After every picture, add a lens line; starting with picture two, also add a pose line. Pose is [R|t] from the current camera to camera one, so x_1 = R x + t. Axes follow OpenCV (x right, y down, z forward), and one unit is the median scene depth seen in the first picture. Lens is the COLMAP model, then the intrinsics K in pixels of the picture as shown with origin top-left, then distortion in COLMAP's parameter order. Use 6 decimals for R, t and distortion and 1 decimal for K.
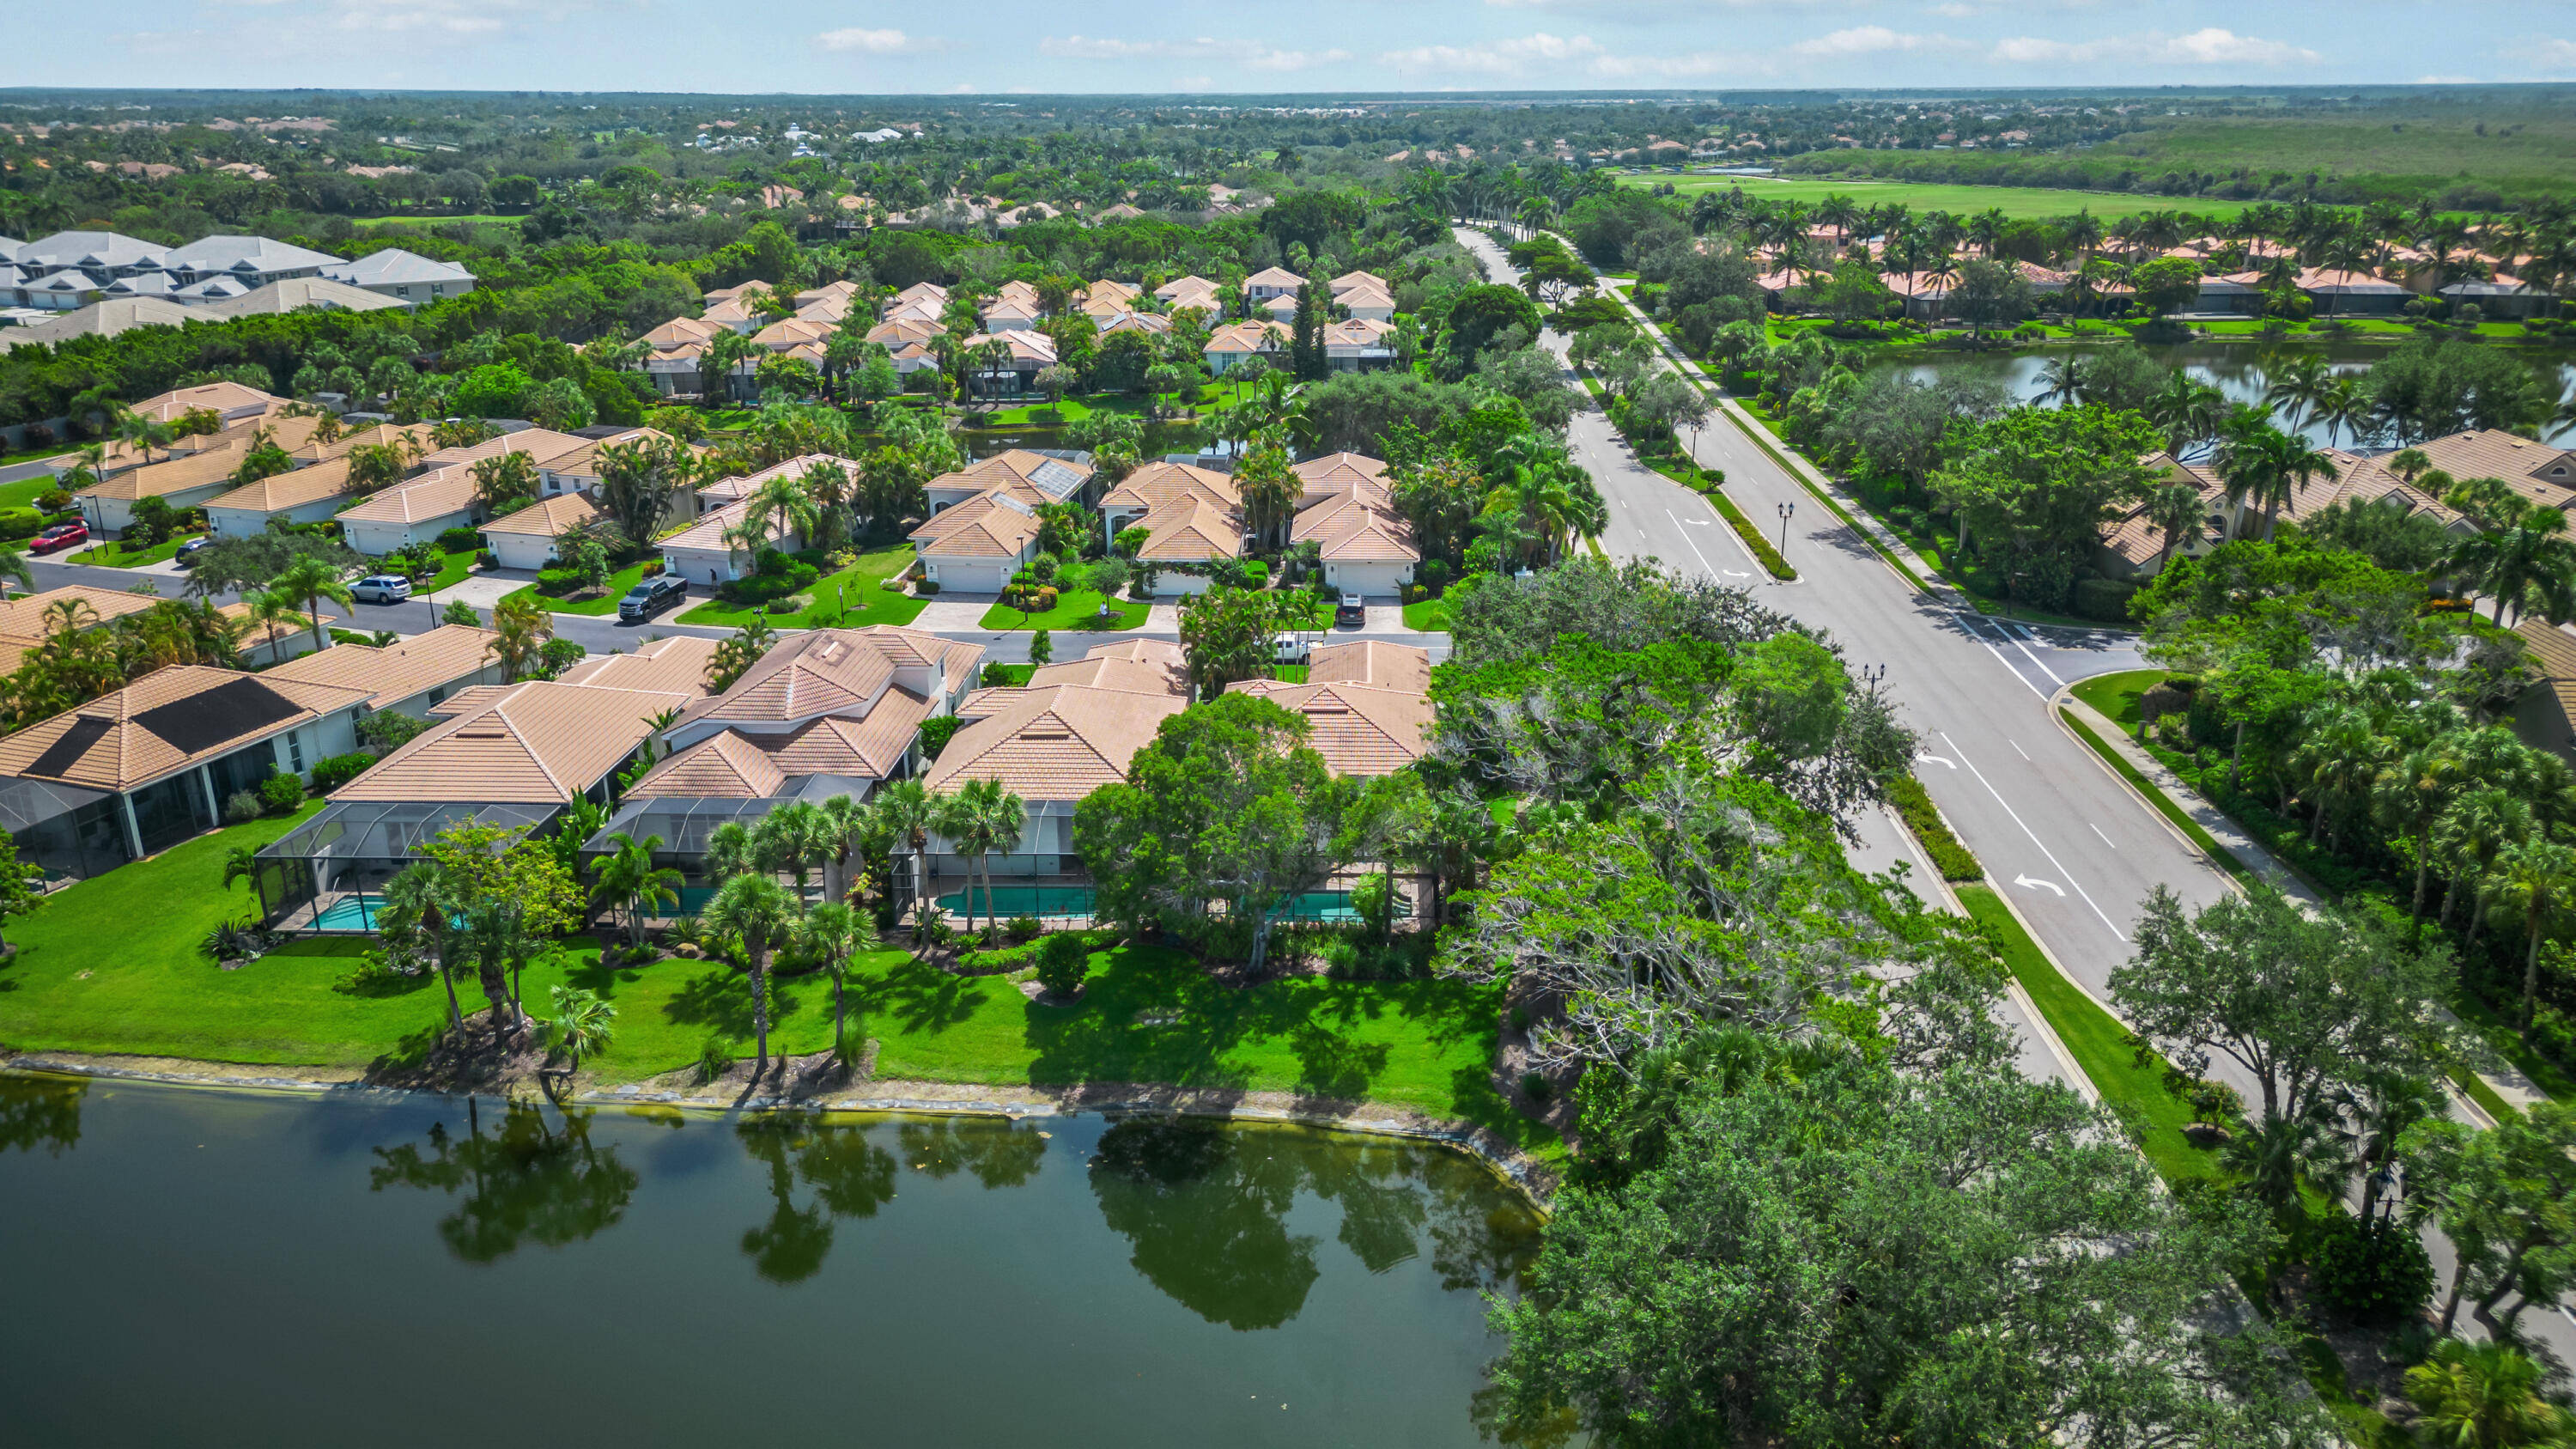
lens RADIAL K [[1774.2, 0, 1288.0], [0, 1774.2, 724.5], [0, 0, 1]] dist [0.069663, -0.064853]
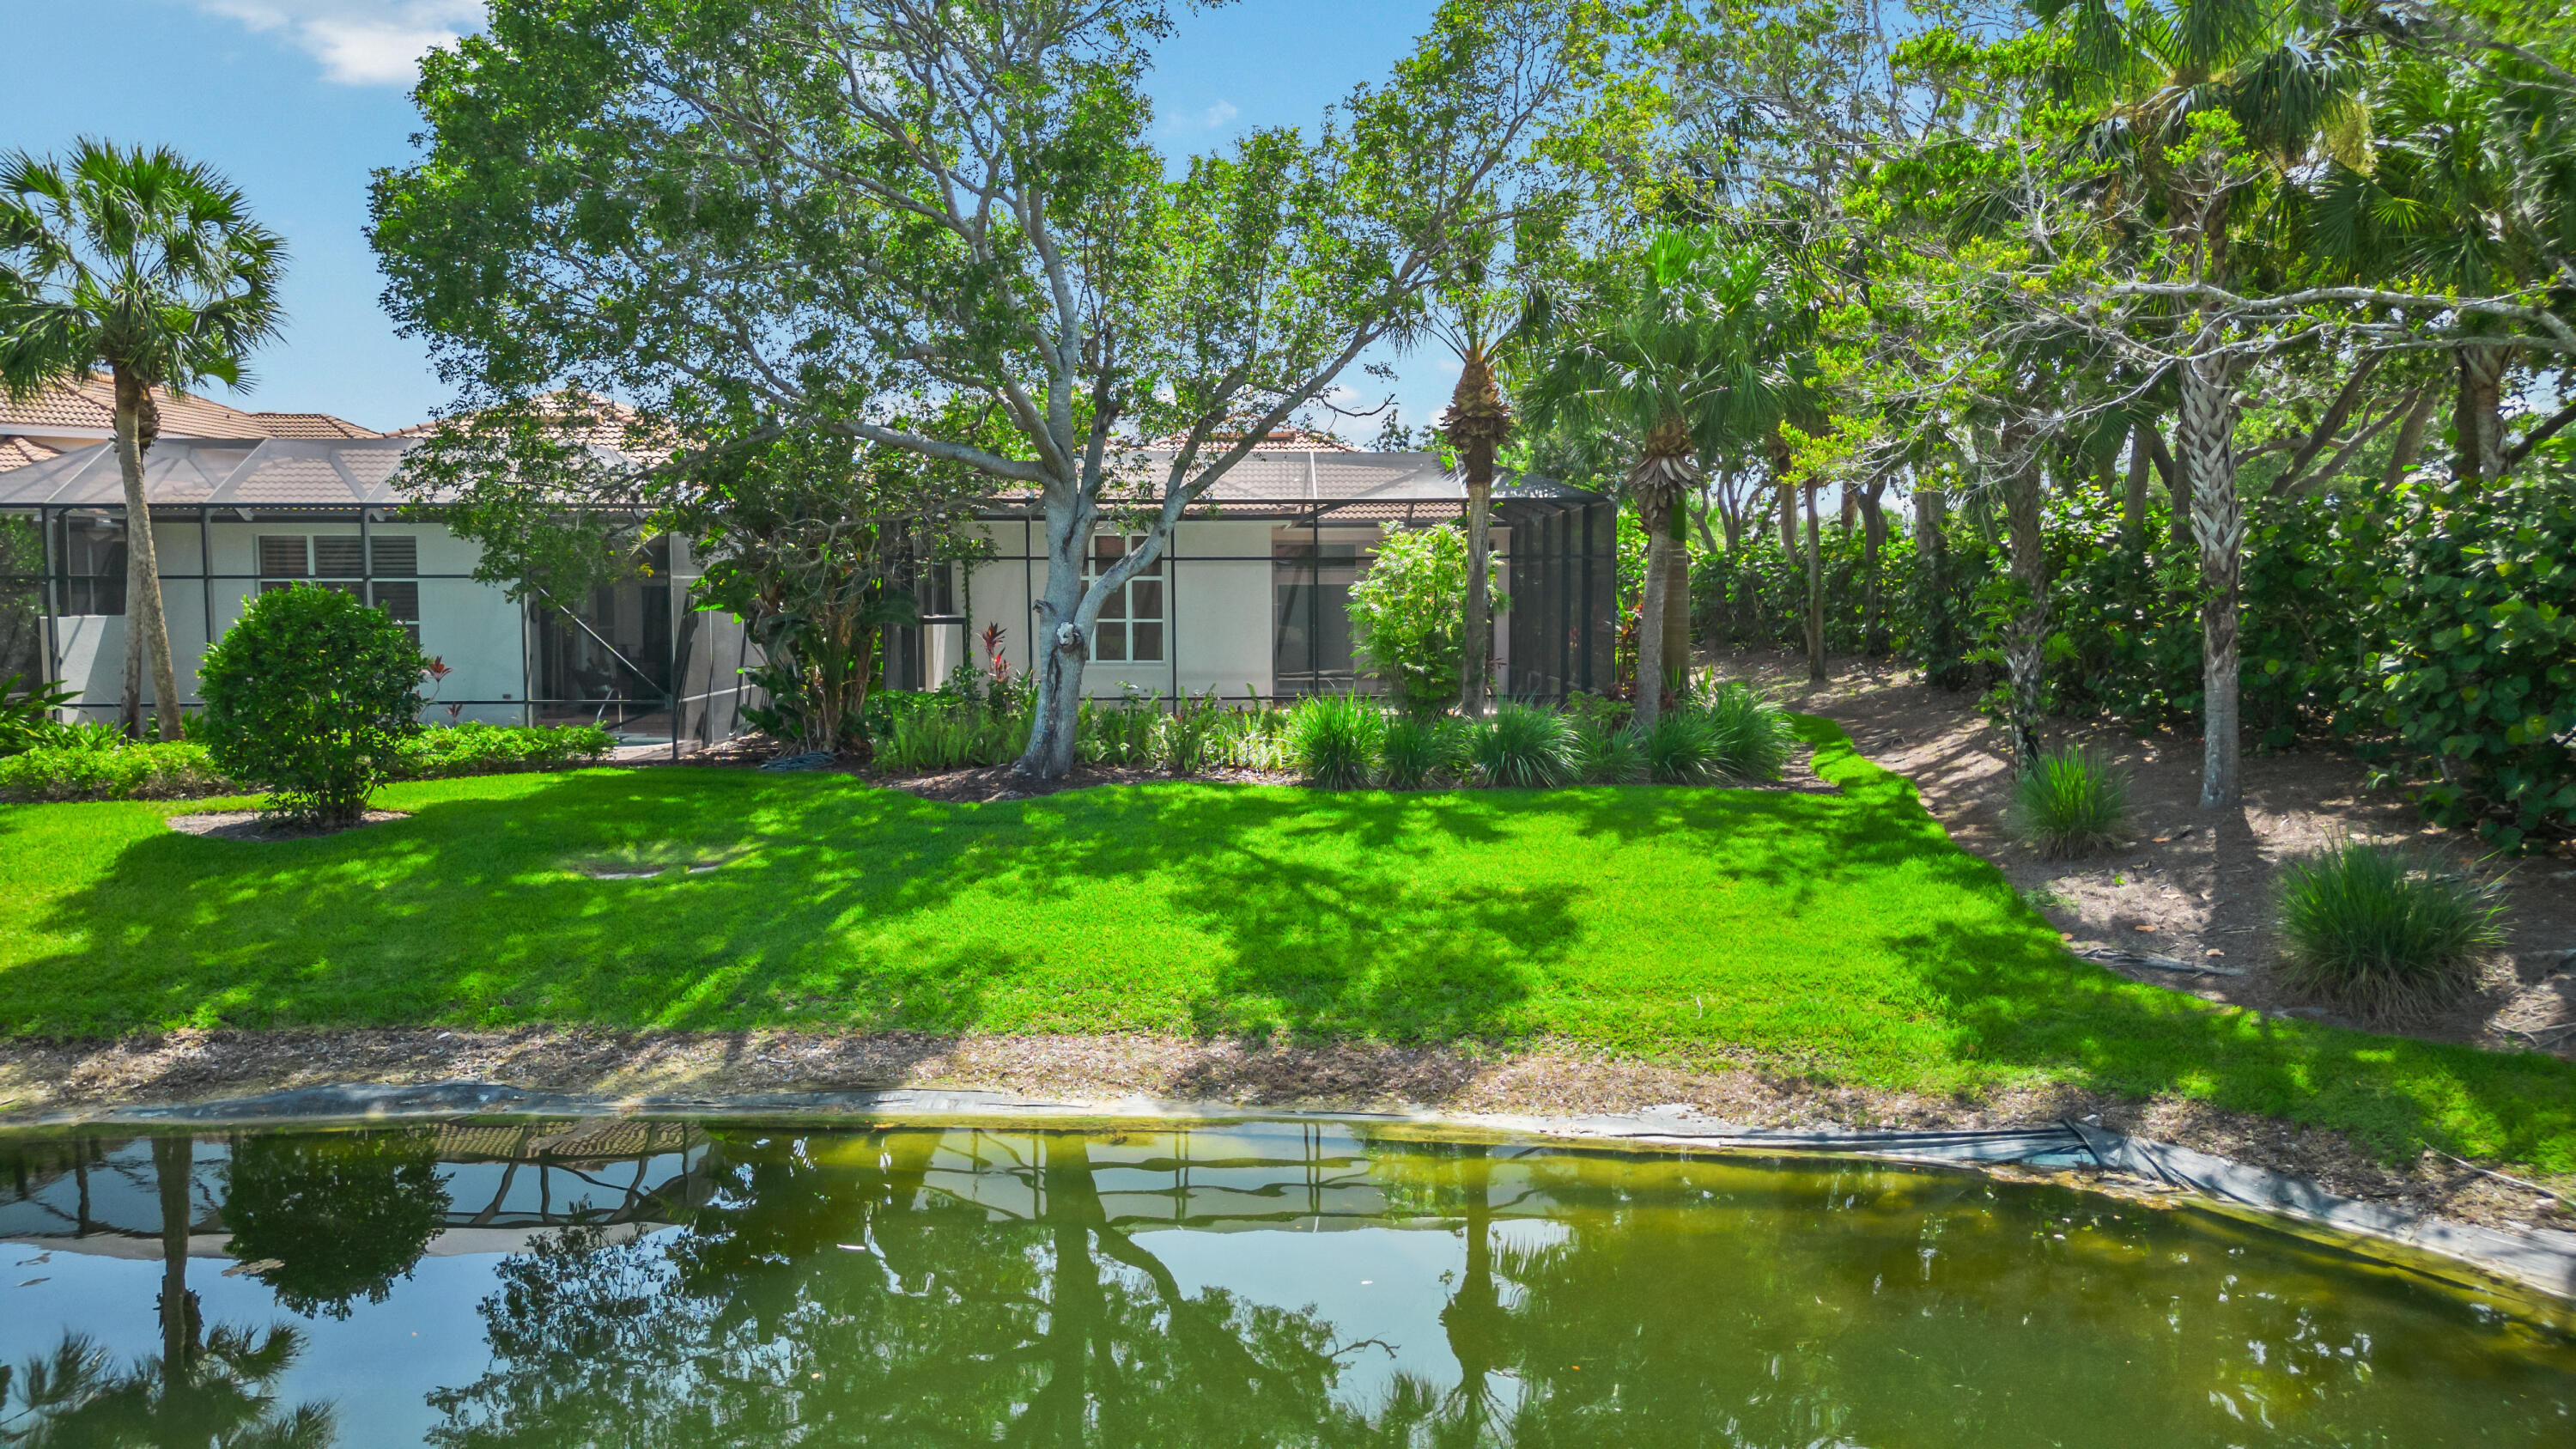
lens RADIAL K [[1774.2, 0, 1288.0], [0, 1774.2, 724.5], [0, 0, 1]] dist [0.069663, -0.064853]
pose [[0.997859, -0.000878, 0.065399, 0.001229], [0.018489, 0.962912, -0.269180, 0.222172], [-0.062737, 0.269813, 0.960867, 0.755681]]
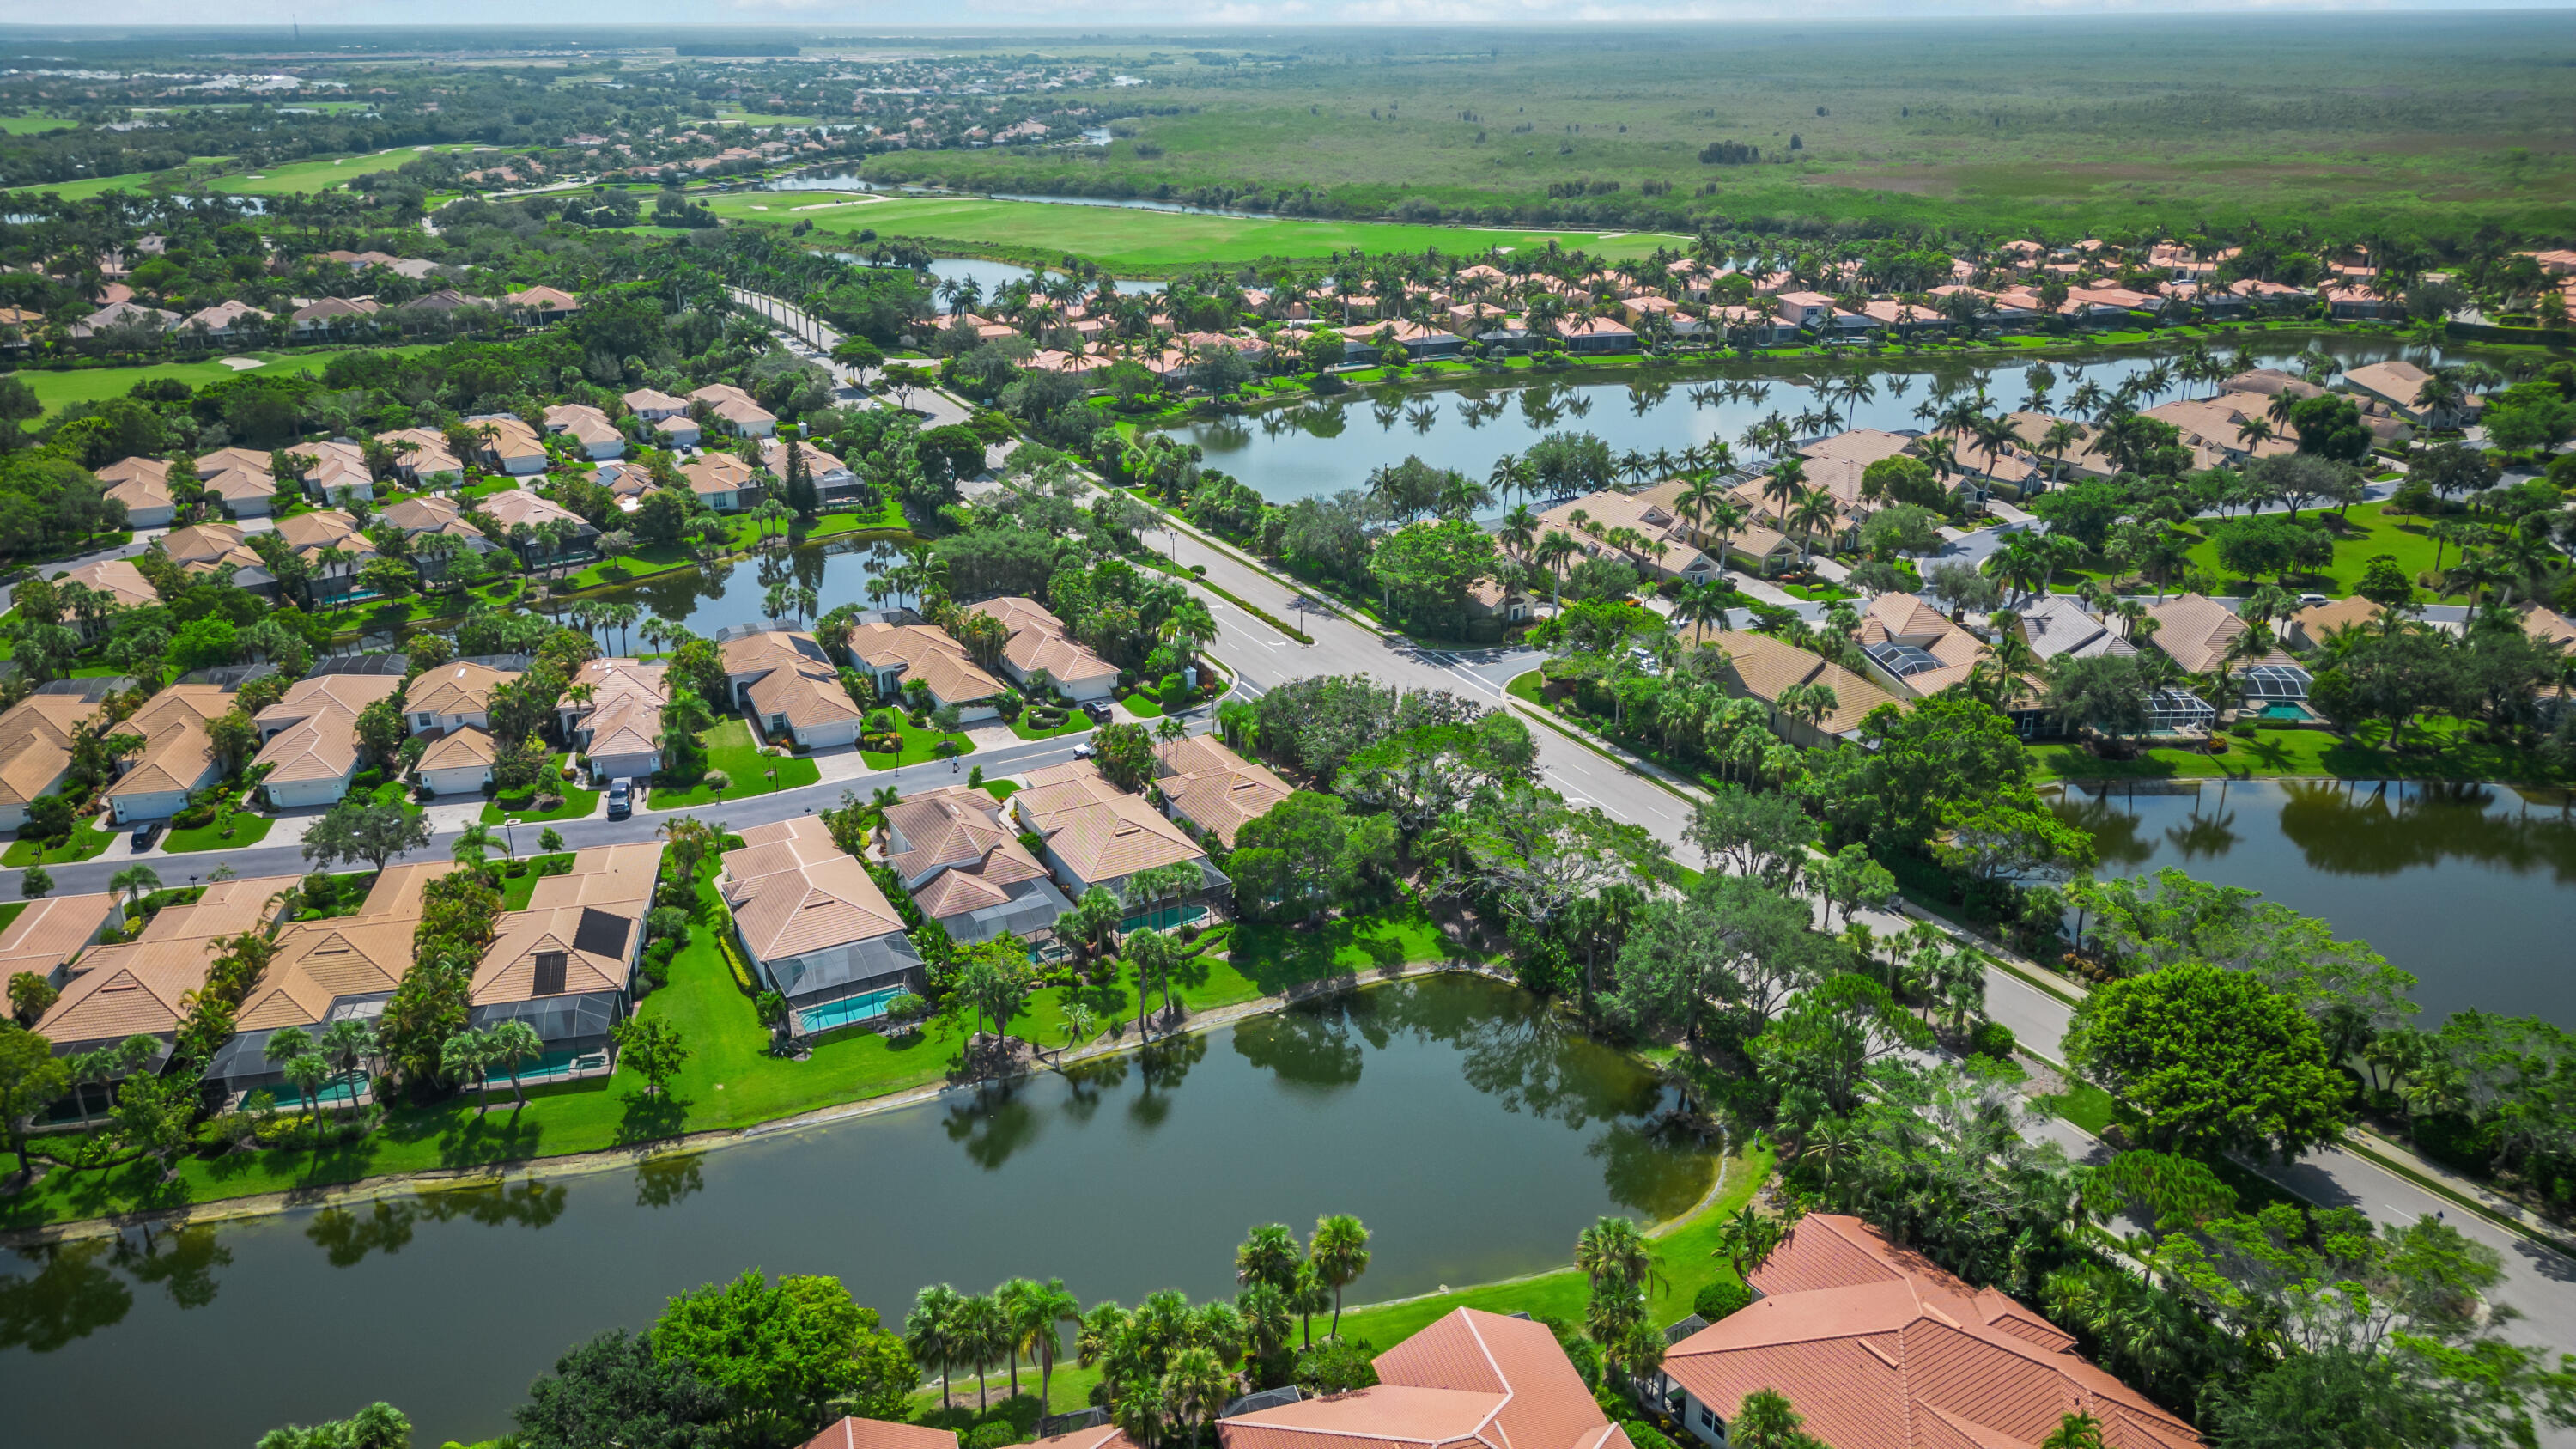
lens RADIAL K [[1729.4, 0, 1264.0], [0, 1729.4, 734.5], [0, 0, 1]] dist [0.073351, -0.064855]
pose [[0.871359, -0.188412, 0.453027, -0.986038], [0.175043, 0.981946, 0.071708, -0.239057], [-0.458359, 0.016816, 0.888608, -0.791565]]
